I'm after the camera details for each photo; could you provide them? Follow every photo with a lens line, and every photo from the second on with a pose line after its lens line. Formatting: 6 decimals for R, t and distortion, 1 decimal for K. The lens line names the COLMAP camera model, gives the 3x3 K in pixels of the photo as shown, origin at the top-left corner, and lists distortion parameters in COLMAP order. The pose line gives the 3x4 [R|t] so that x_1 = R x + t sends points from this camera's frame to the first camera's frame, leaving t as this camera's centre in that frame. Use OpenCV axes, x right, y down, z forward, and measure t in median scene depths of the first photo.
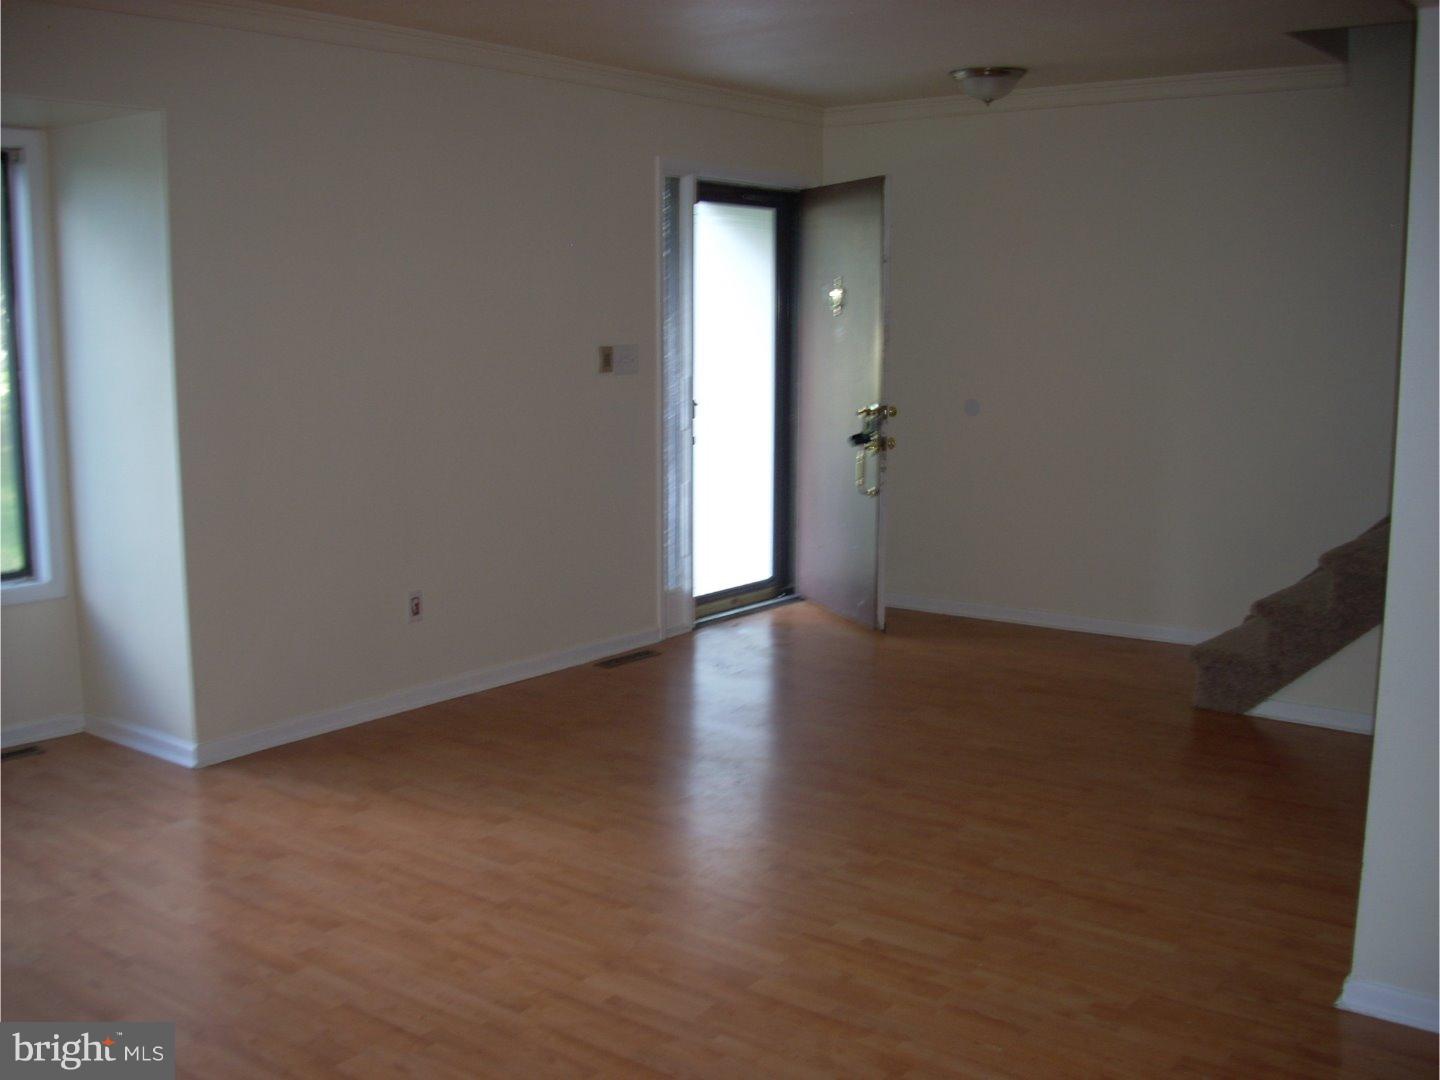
lens RADIAL K [[1496.2, 0, 716.3], [0, 1496.2, 544.2], [0, 0, 1]] dist [-0.172418, 0.120219]
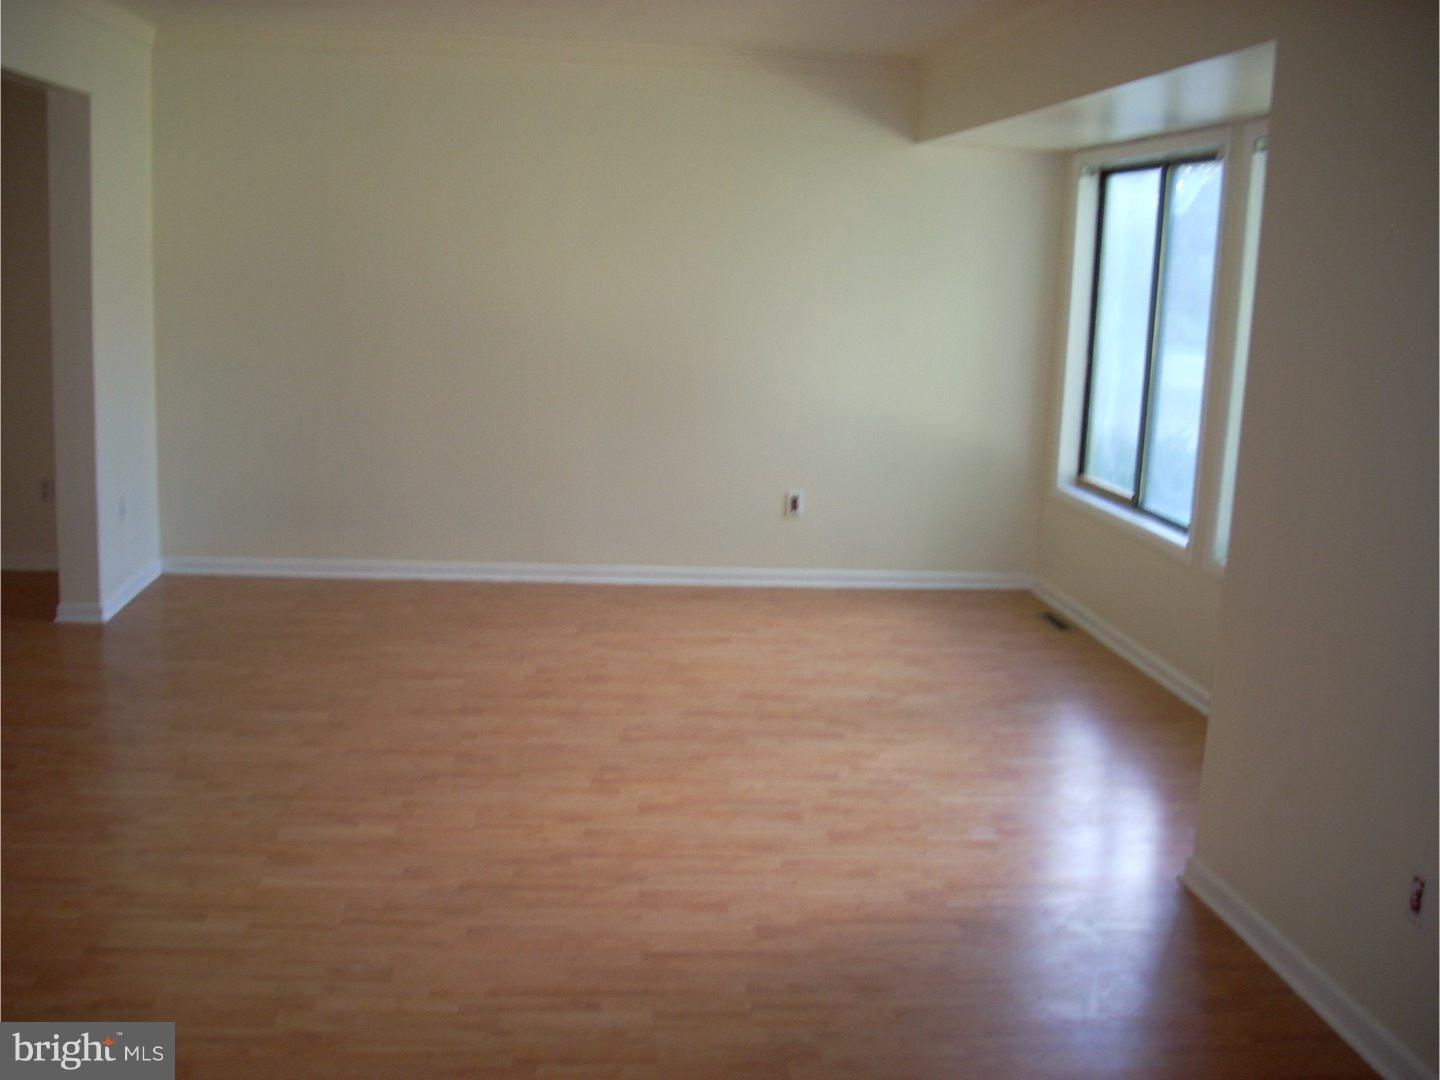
lens RADIAL K [[1496.2, 0, 716.3], [0, 1496.2, 544.2], [0, 0, 1]] dist [-0.172418, 0.120219]
pose [[-0.720939, 0.103363, -0.685247, 0.459859], [-0.146733, 0.943627, 0.296712, -0.280562], [0.677286, 0.314460, -0.665131, 1.683268]]
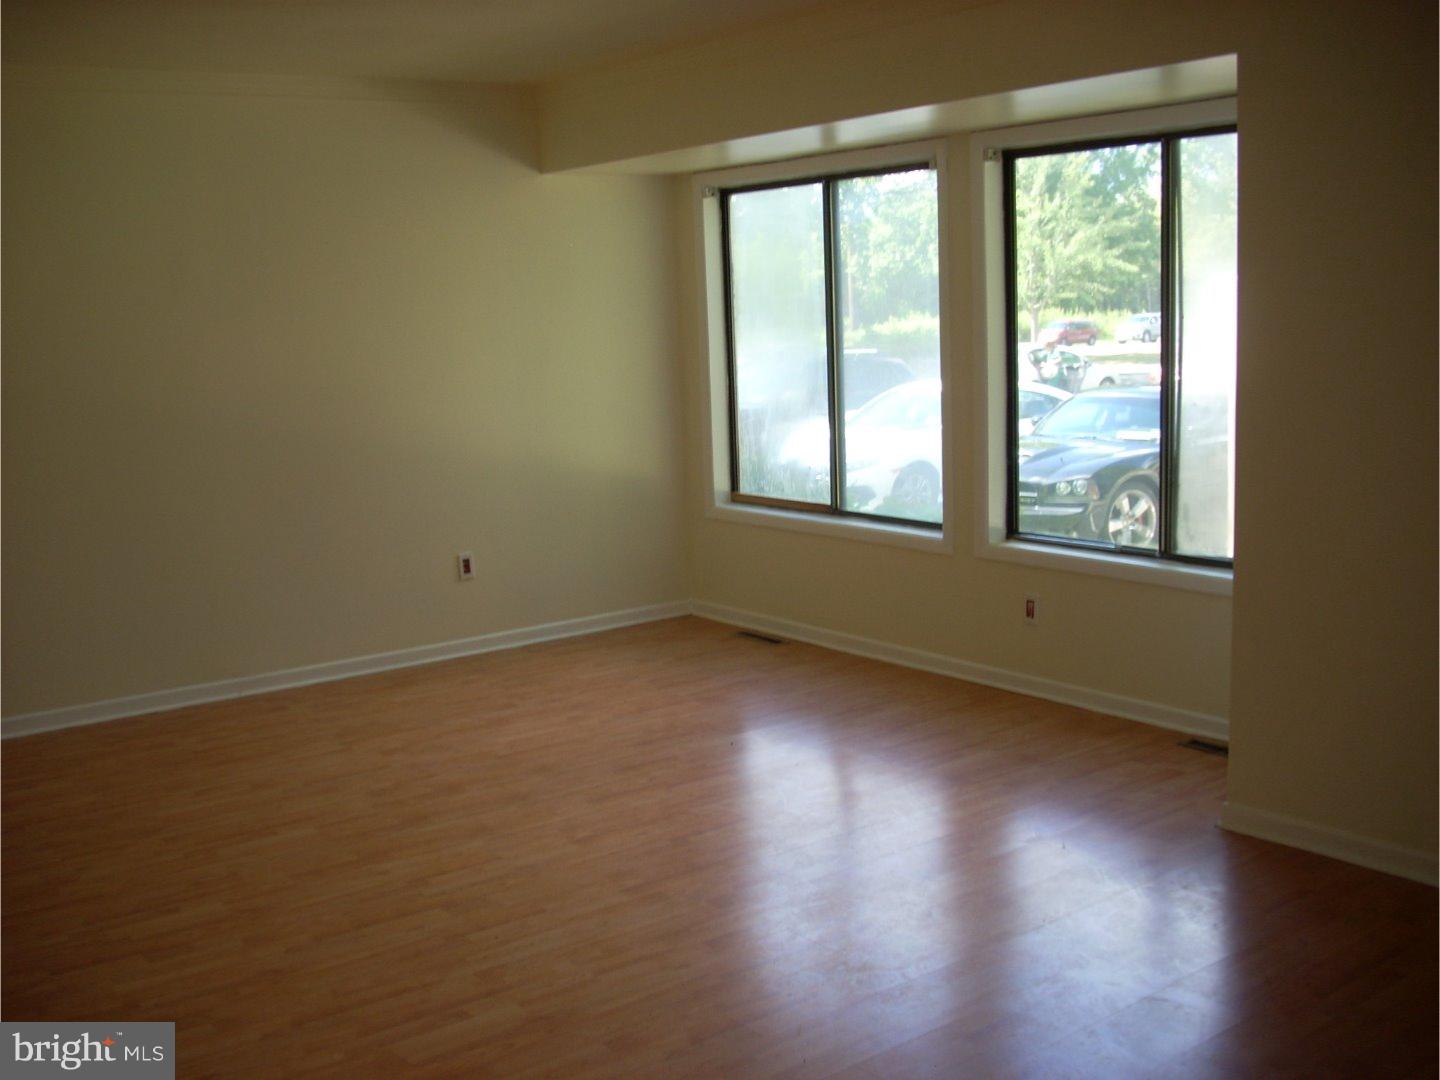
lens RADIAL K [[1496.2, 0, 716.3], [0, 1496.2, 544.2], [0, 0, 1]] dist [-0.172418, 0.120219]
pose [[-0.267473, 0.164963, -0.949340, 0.664516], [-0.116402, 0.972489, 0.201781, -0.190716], [0.956509, 0.164475, -0.240912, 1.161255]]
